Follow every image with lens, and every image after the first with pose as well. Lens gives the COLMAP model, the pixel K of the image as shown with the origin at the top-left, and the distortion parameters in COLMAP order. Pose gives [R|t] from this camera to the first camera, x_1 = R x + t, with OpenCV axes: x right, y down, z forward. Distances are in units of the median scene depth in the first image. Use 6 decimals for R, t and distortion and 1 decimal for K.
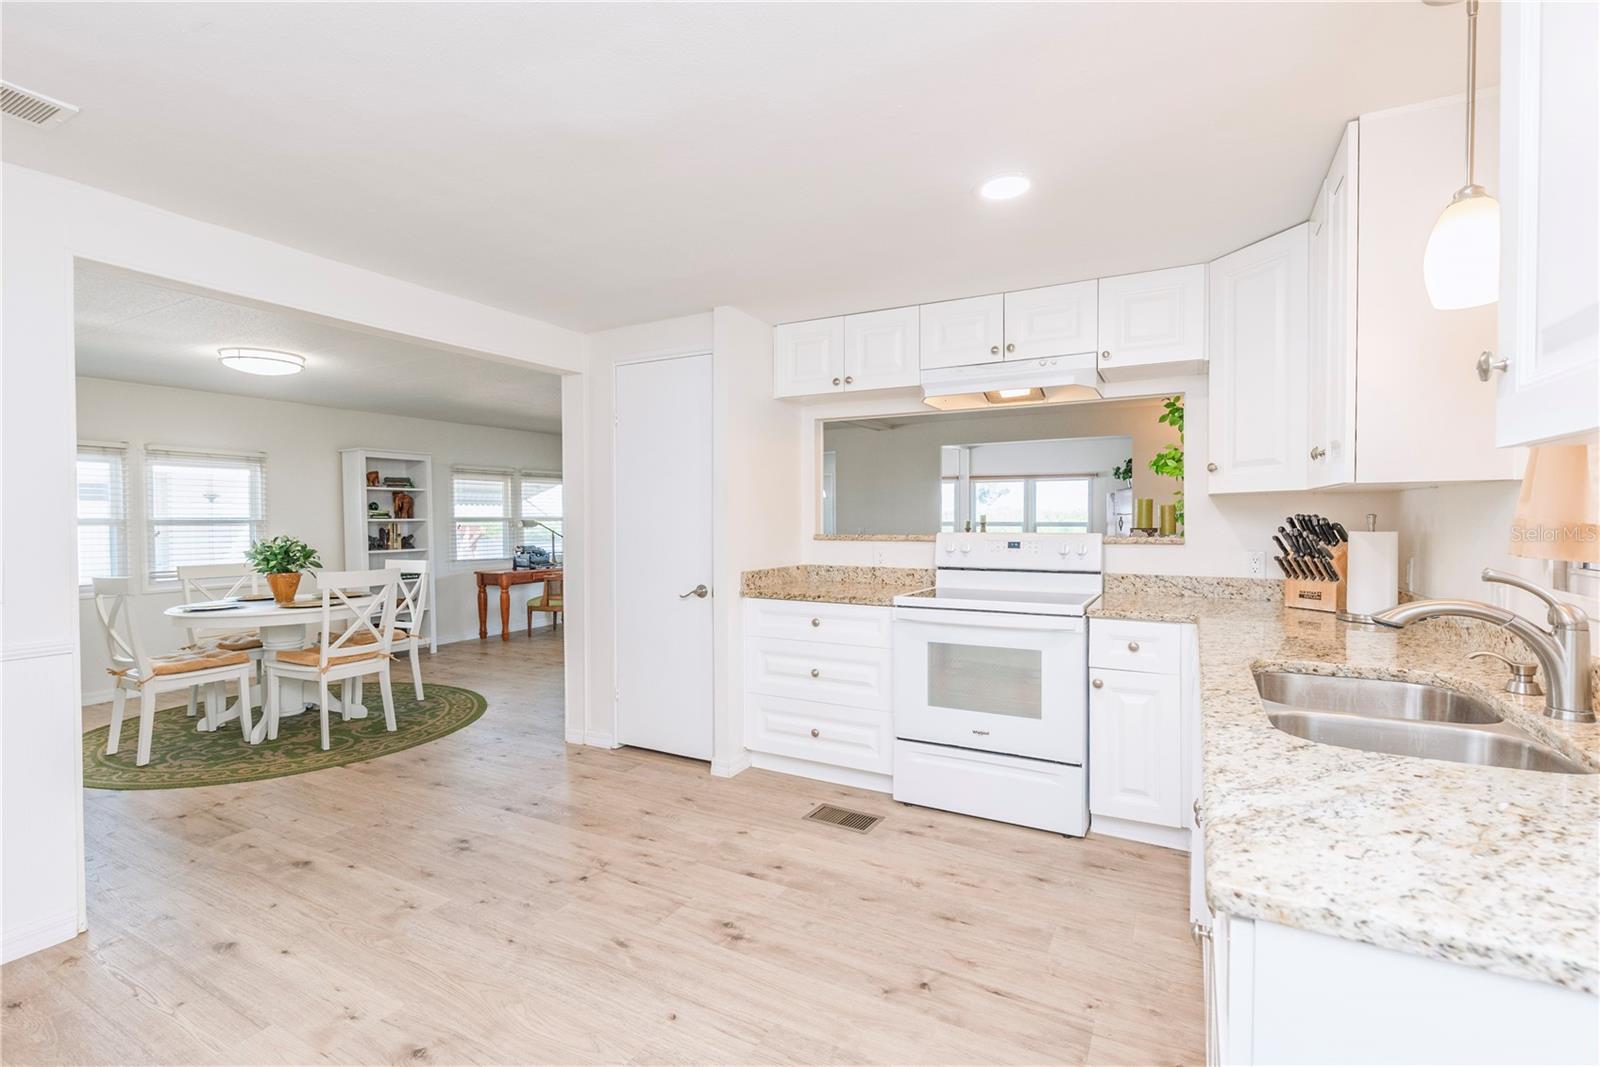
lens RADIAL K [[716.3, 0, 808.9], [0, 716.3, 531.0], [0, 0, 1]] dist [0.002430, -0.000405]
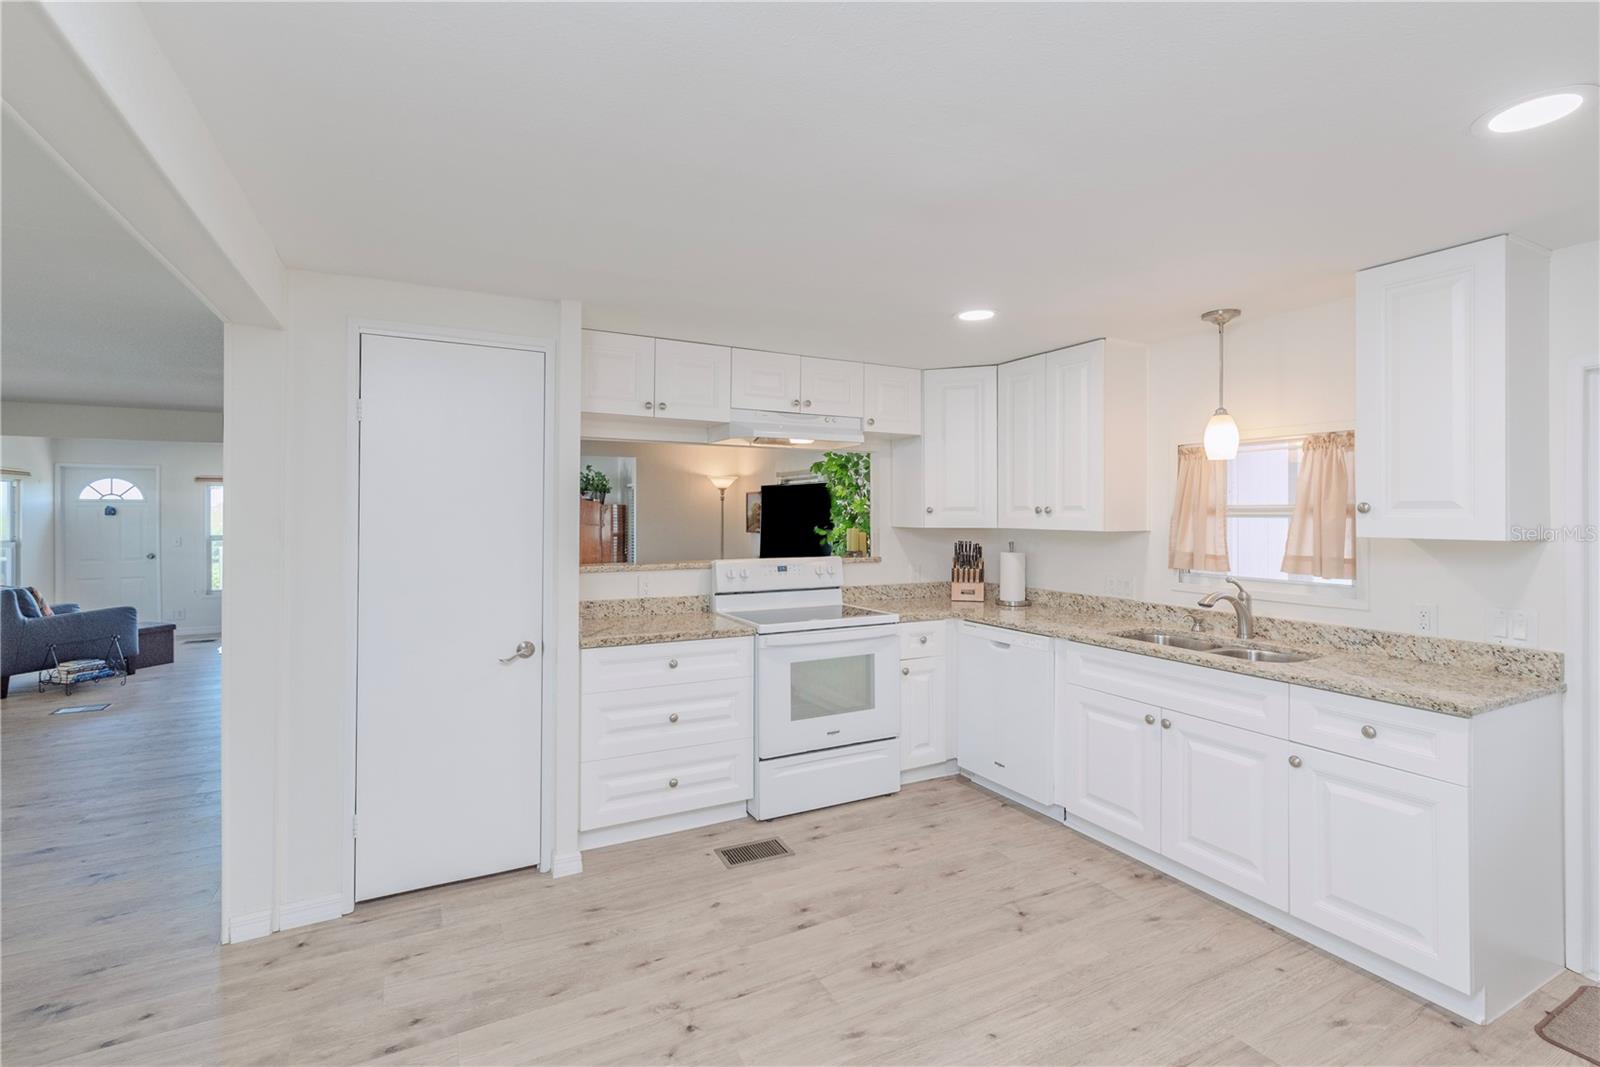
lens RADIAL K [[716.3, 0, 805.8], [0, 716.3, 508.0], [0, 0, 1]] dist [0.002430, -0.000405]
pose [[0.566189, 0.013490, 0.824165, -0.628185], [0.013198, 0.999590, -0.025428, -0.047116], [-0.824170, 0.025275, 0.565779, 0.301331]]
